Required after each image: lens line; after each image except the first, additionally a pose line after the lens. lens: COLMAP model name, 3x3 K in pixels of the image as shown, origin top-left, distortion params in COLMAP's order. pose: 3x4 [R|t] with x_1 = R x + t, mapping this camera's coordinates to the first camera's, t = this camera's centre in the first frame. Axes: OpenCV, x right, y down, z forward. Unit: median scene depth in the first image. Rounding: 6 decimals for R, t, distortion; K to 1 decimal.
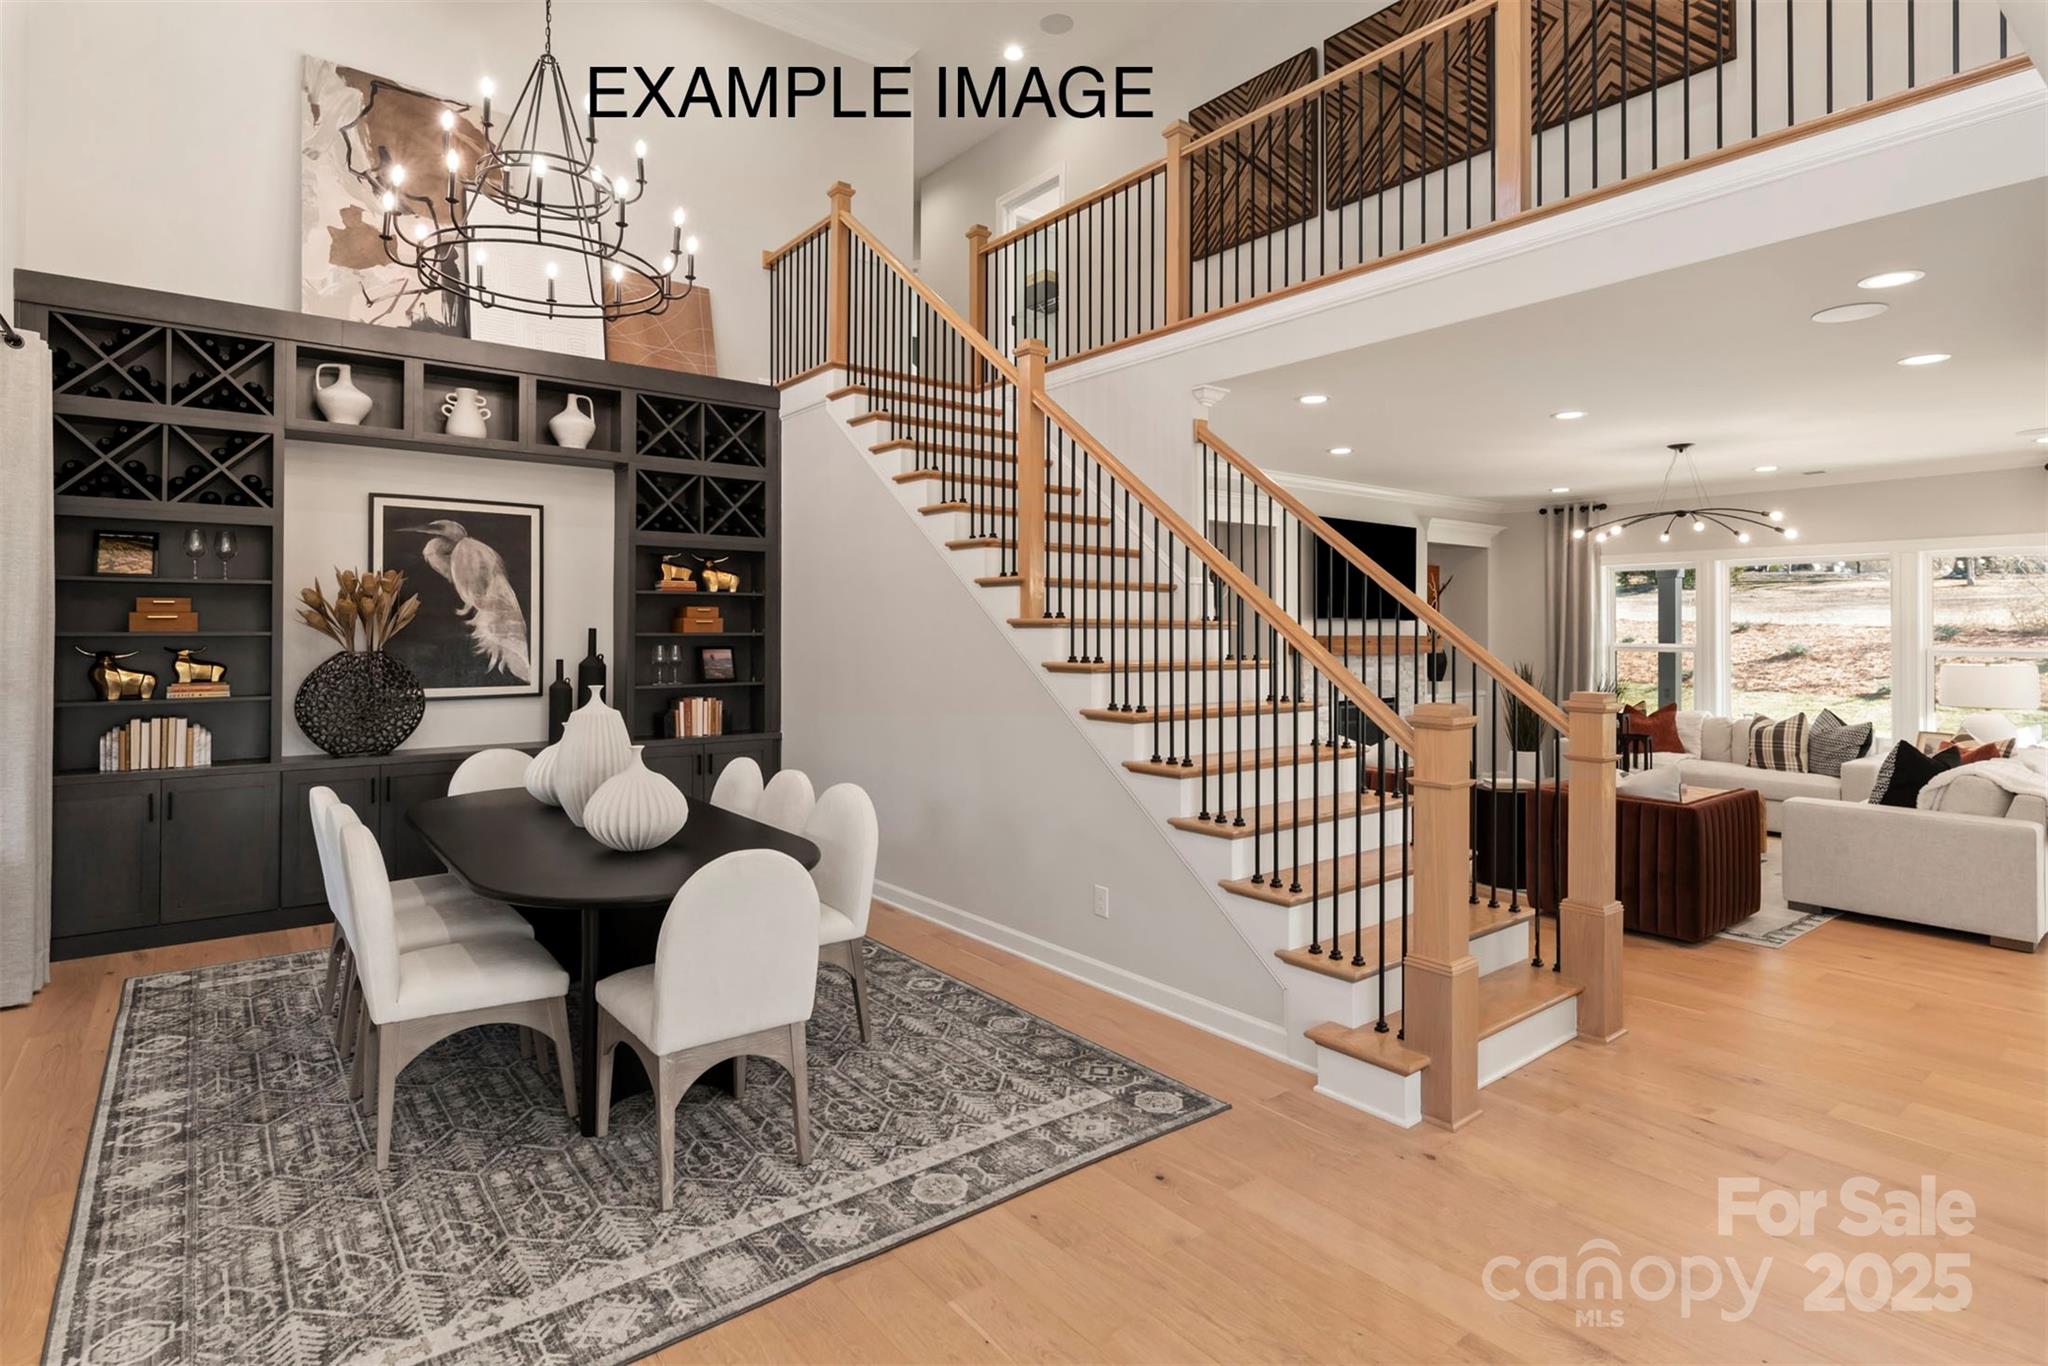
lens RADIAL K [[1053.2, 0, 926.2], [0, 1053.2, 625.2], [0, 0, 1]] dist [0.006501, 0.000212]
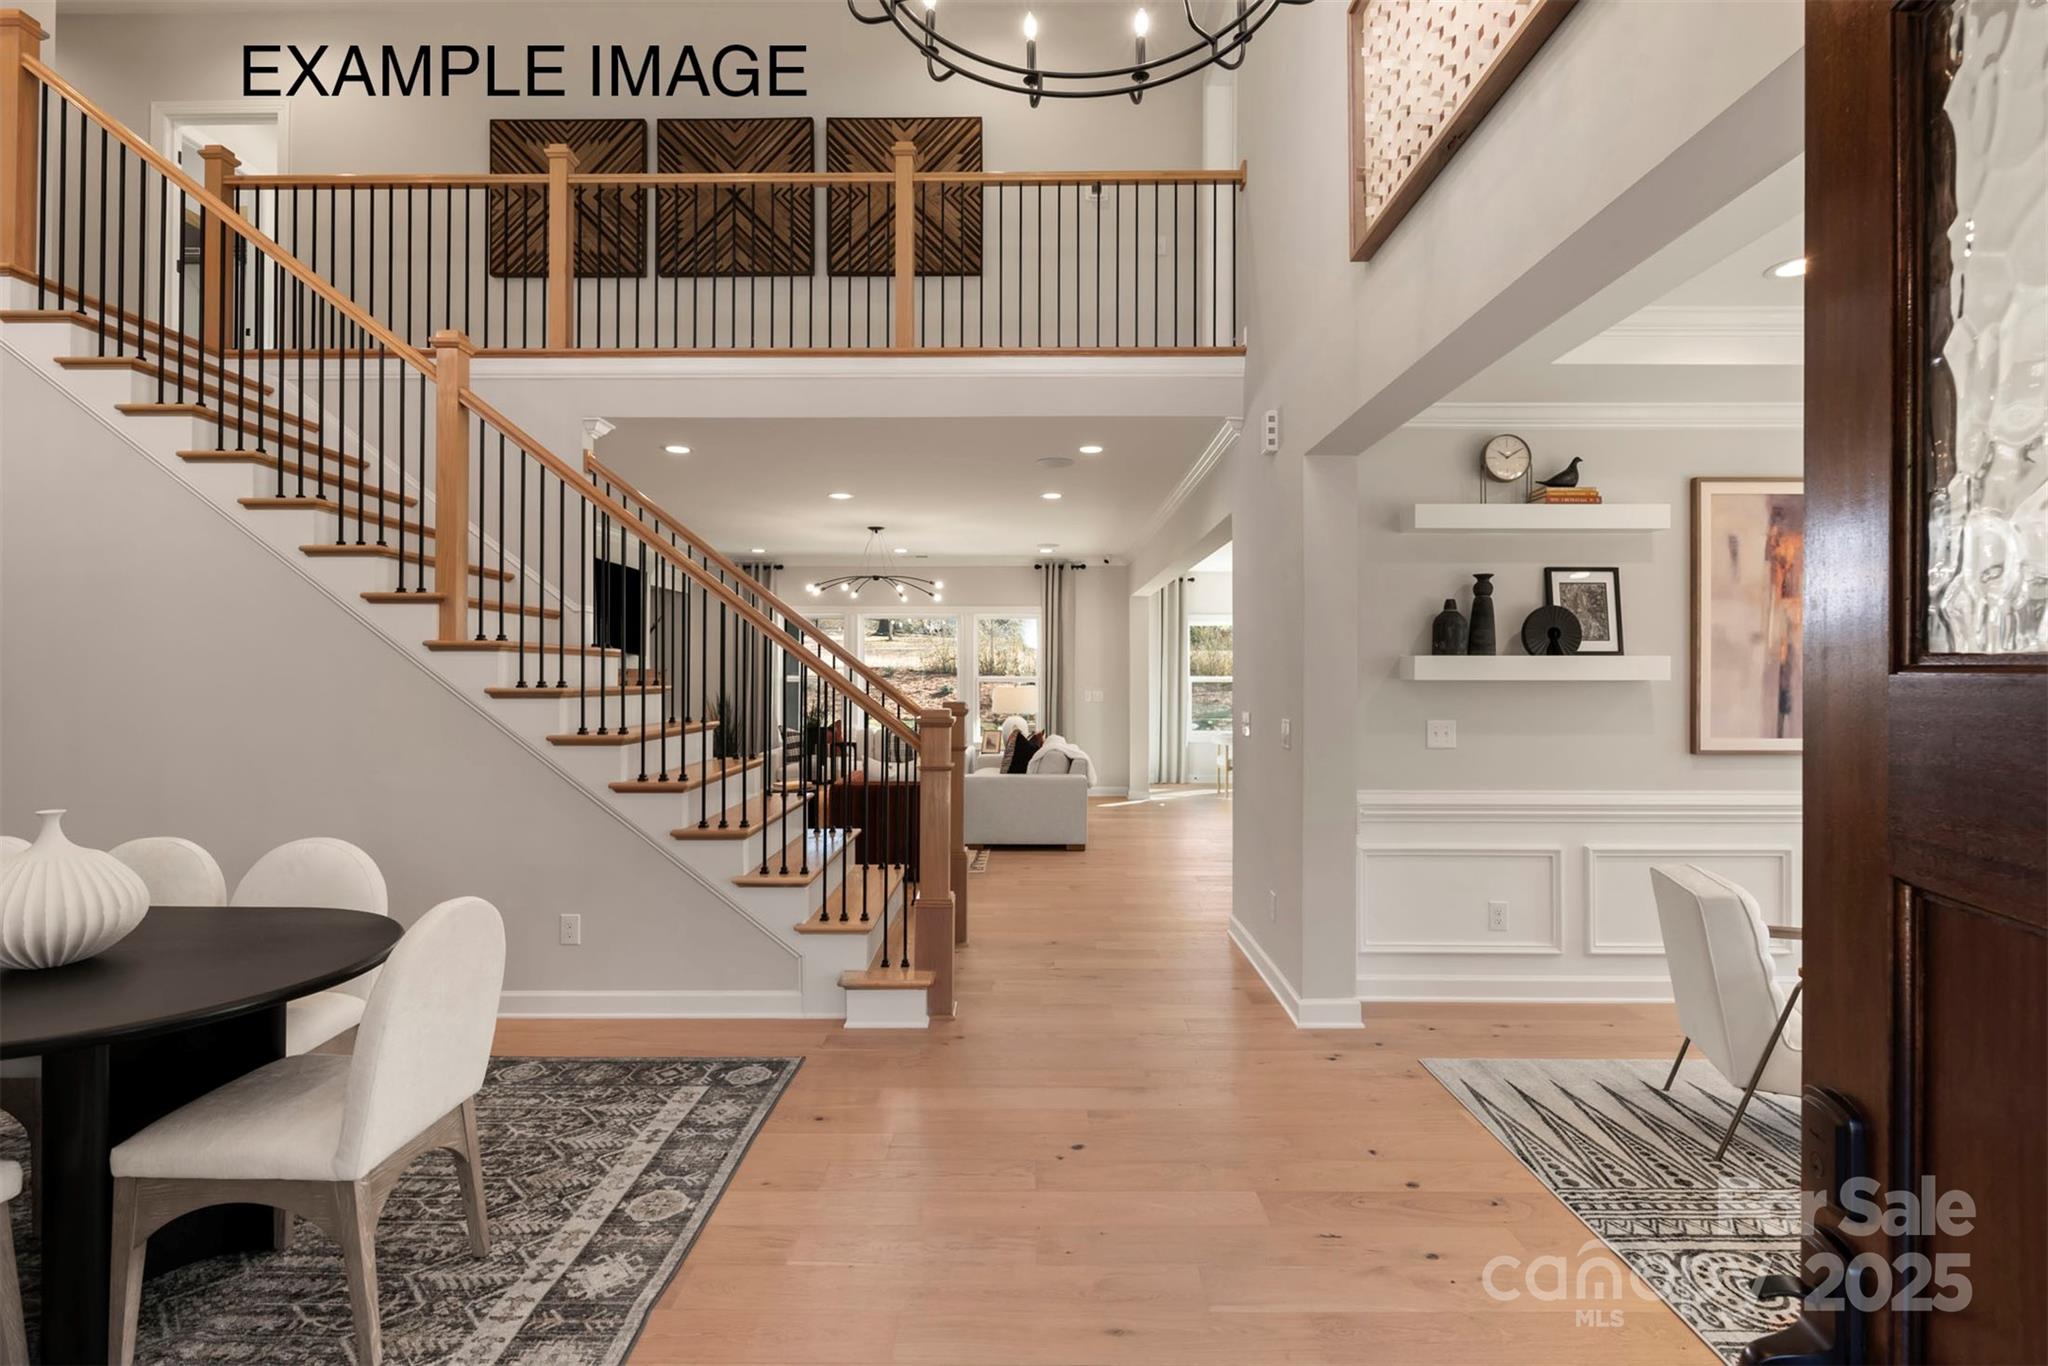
lens RADIAL K [[1002.4, 0, 1035.6], [0, 1002.4, 673.0], [0, 0, 1]] dist [0.003786, -0.003156]
pose [[0.603467, -0.000661, 0.797388, -0.301927], [-0.005693, 0.999971, 0.005138, 0.014496], [-0.797367, -0.007640, 0.603446, 0.085769]]
